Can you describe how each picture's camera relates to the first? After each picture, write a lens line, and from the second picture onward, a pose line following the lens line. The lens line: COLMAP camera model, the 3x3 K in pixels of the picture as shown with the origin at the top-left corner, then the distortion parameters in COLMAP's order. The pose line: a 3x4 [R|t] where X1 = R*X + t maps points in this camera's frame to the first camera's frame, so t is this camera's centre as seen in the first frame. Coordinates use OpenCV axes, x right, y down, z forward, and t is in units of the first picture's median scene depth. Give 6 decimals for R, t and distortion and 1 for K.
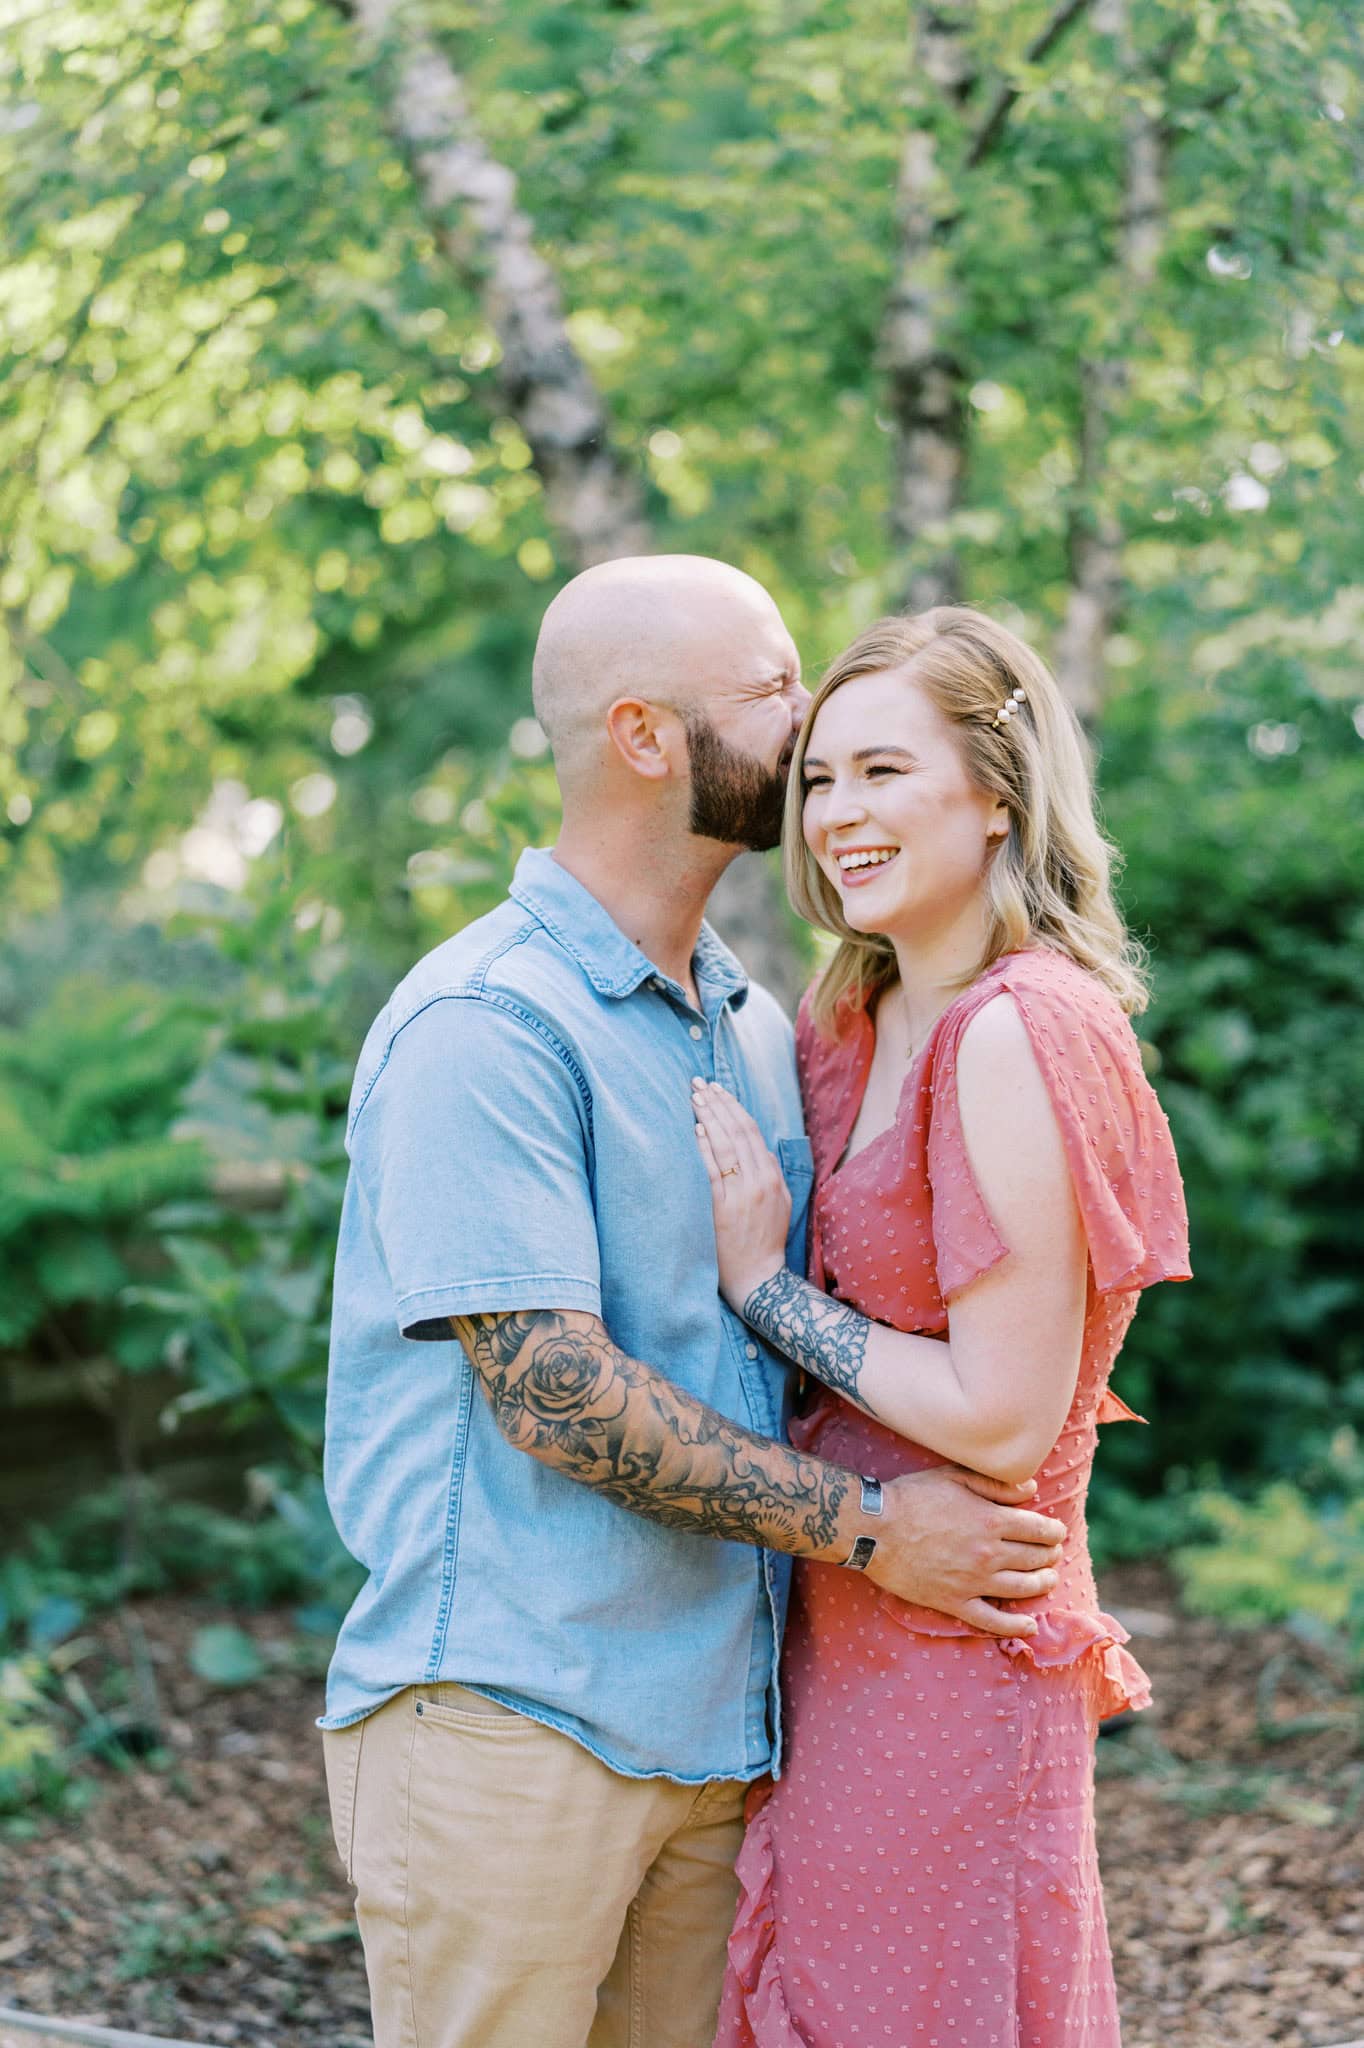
lens RADIAL K [[2989.1, 0, 682.6], [0, 2989.1, 1021.3], [0, 0, 1]] dist [0.080831, 0.000000]
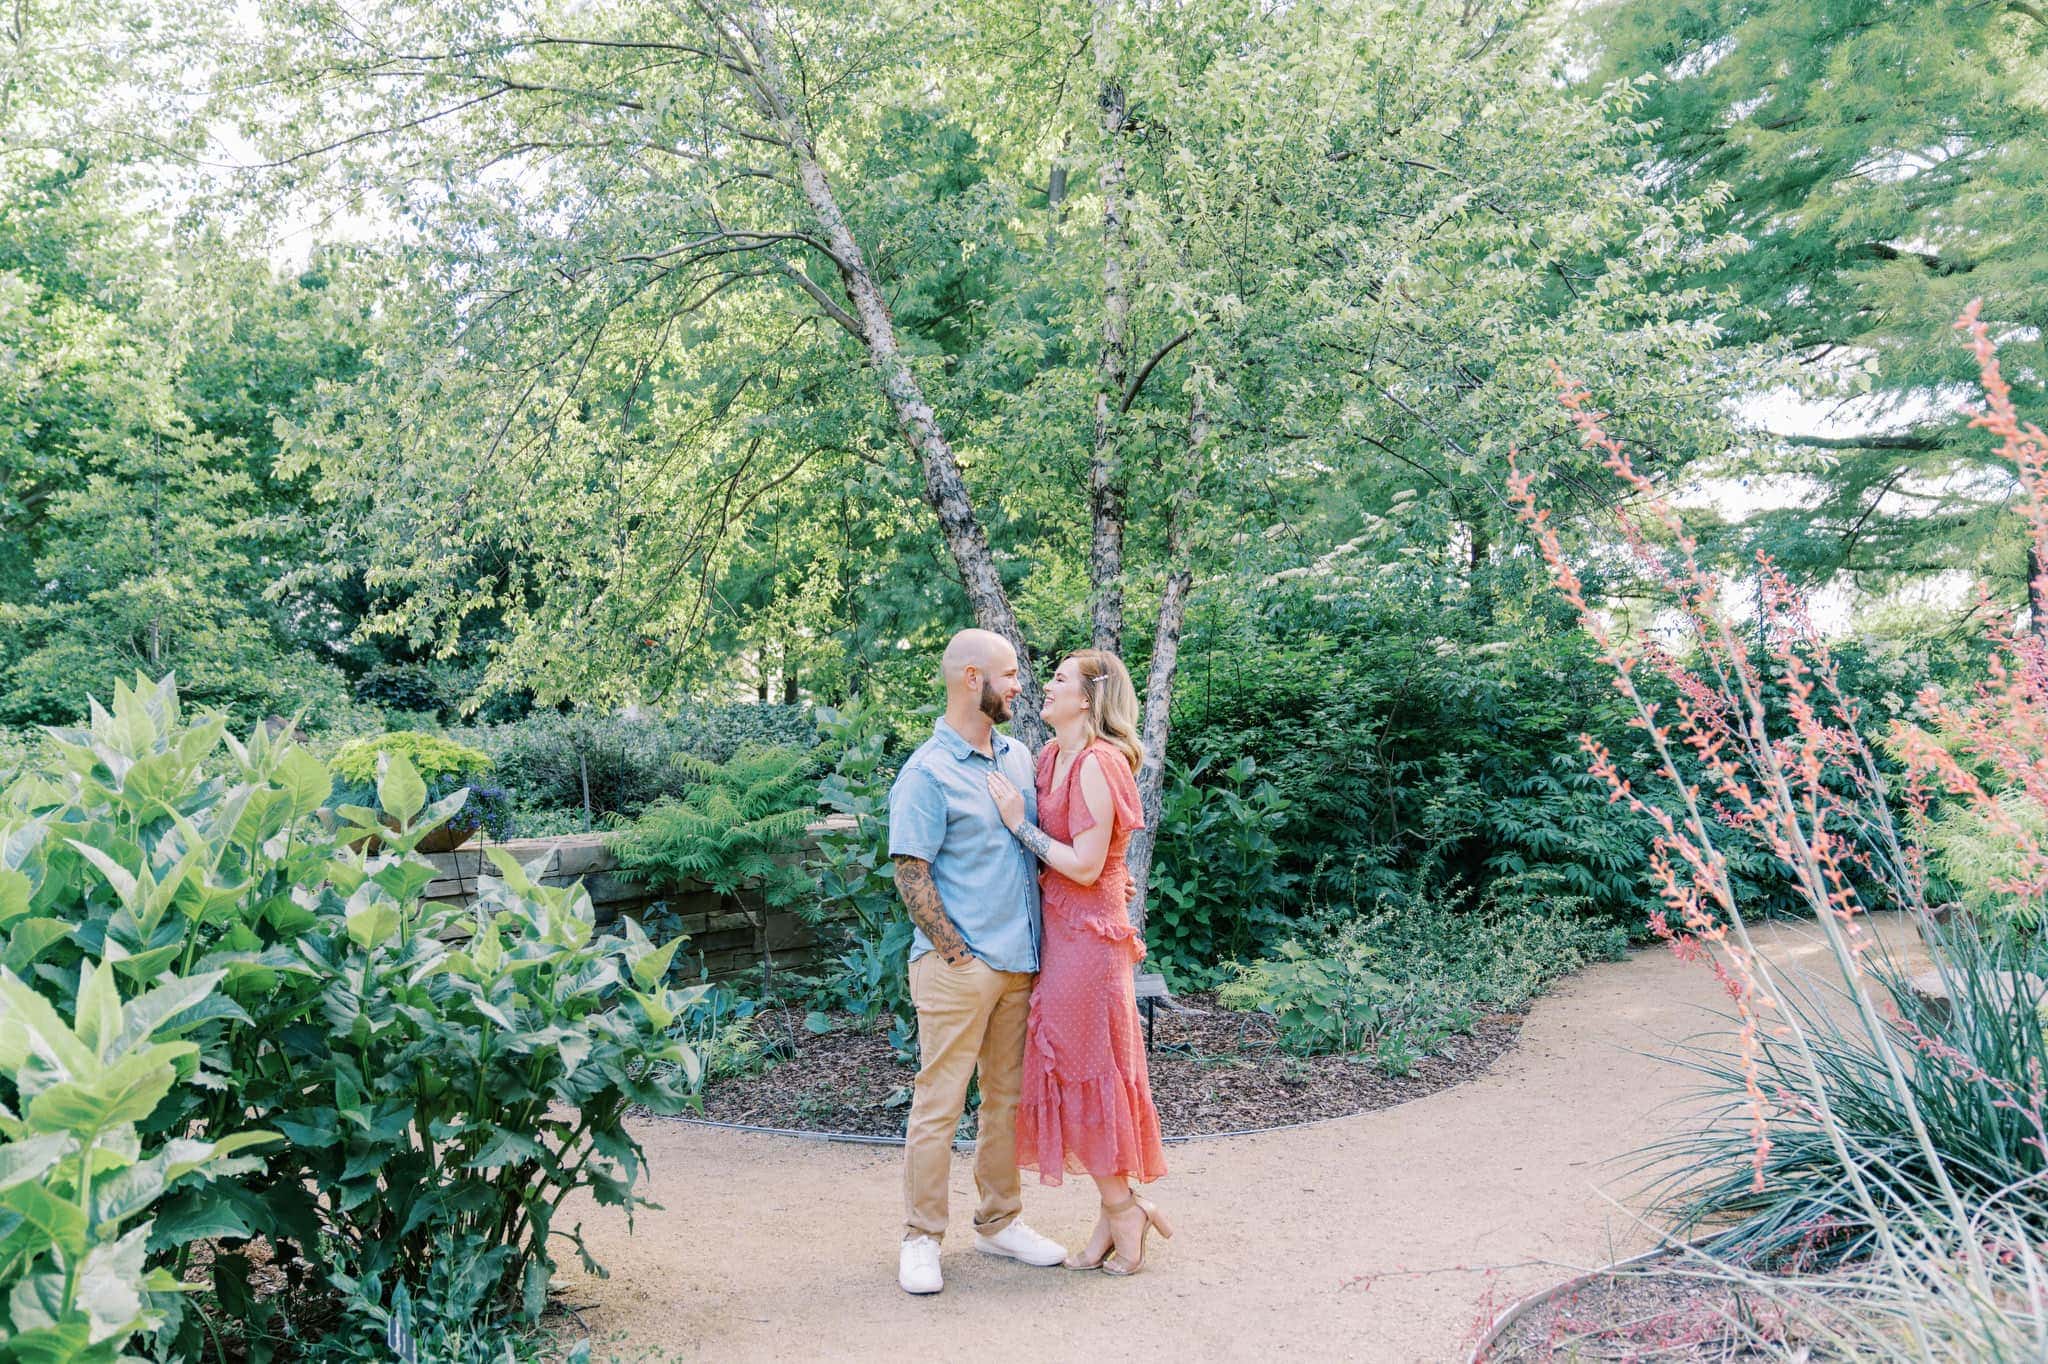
lens RADIAL K [[2989.1, 0, 1026.2], [0, 2989.1, 684.0], [0, 0, 1]] dist [0.080831, 0.000000]
pose [[0.999986, -0.002637, 0.004694, 0.005181], [0.002741, 0.999751, -0.022126, -0.007871], [-0.004634, 0.022139, 0.999744, -1.404008]]
